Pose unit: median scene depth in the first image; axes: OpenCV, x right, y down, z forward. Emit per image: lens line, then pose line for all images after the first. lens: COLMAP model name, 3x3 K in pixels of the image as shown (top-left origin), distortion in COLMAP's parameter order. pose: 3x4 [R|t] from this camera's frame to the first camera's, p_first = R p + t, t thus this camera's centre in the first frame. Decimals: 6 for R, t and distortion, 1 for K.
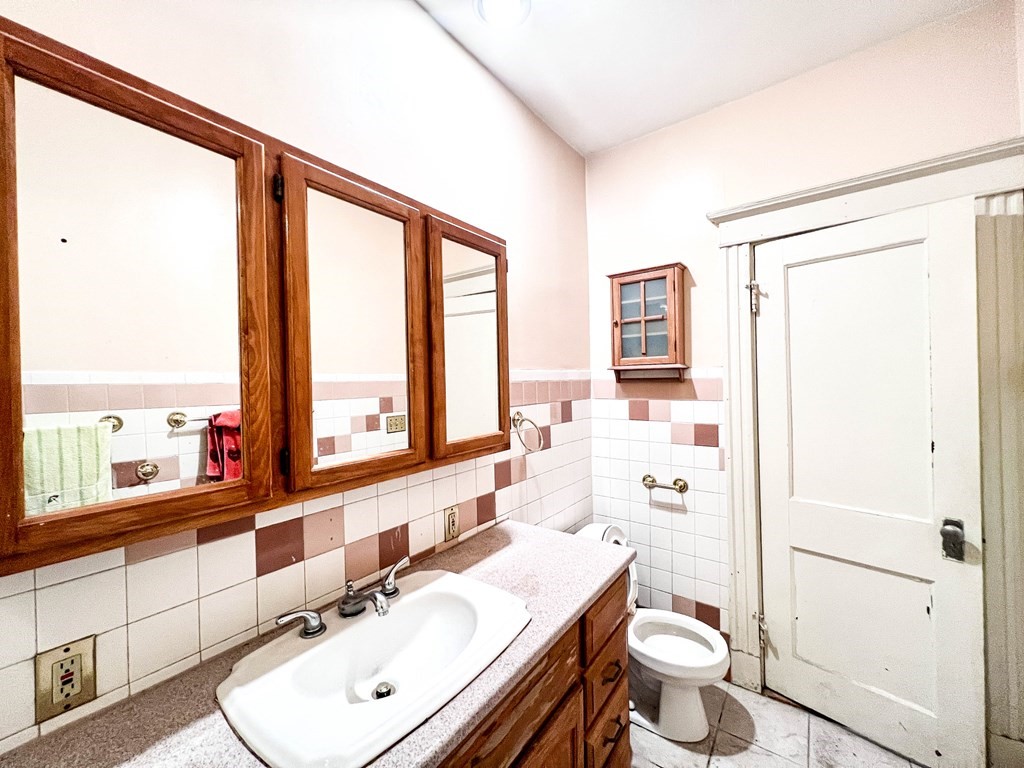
lens RADIAL K [[406.5, 0, 509.3], [0, 406.5, 383.3], [0, 0, 1]] dist [-0.002132, -0.000339]
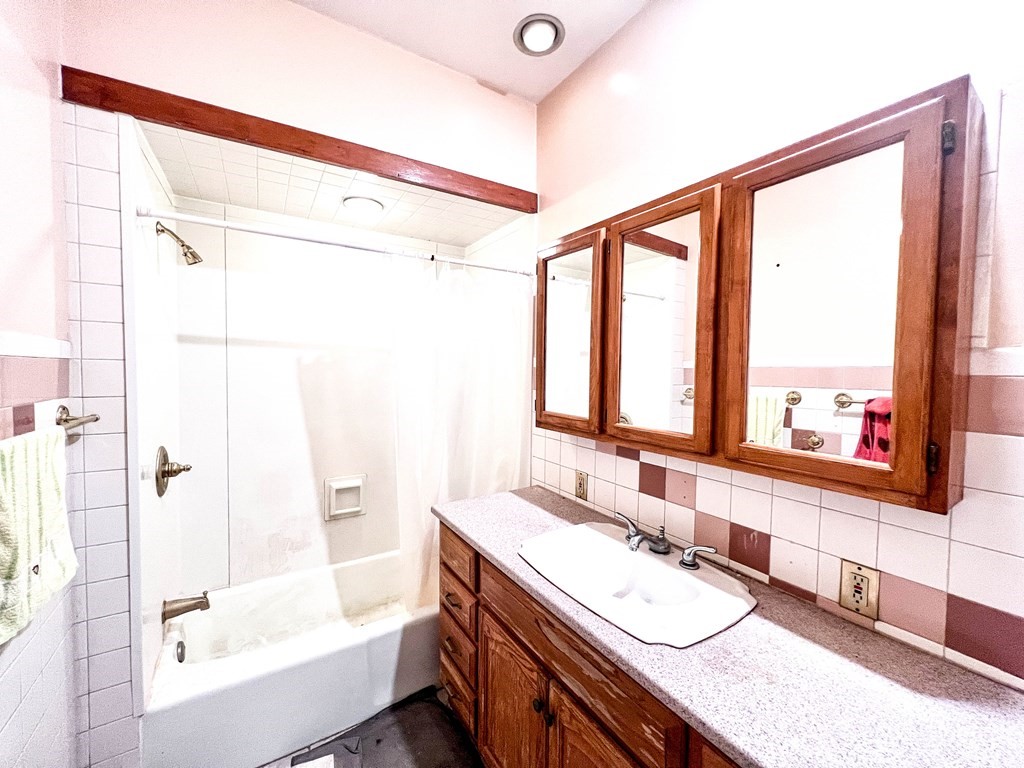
lens RADIAL K [[406.5, 0, 509.3], [0, 406.5, 383.3], [0, 0, 1]] dist [-0.002132, -0.000339]
pose [[-0.356278, 0.054545, -0.932787, 0.728892], [-0.007371, 0.998100, 0.061180, -0.023301], [0.934351, 0.028673, -0.355198, 0.787486]]
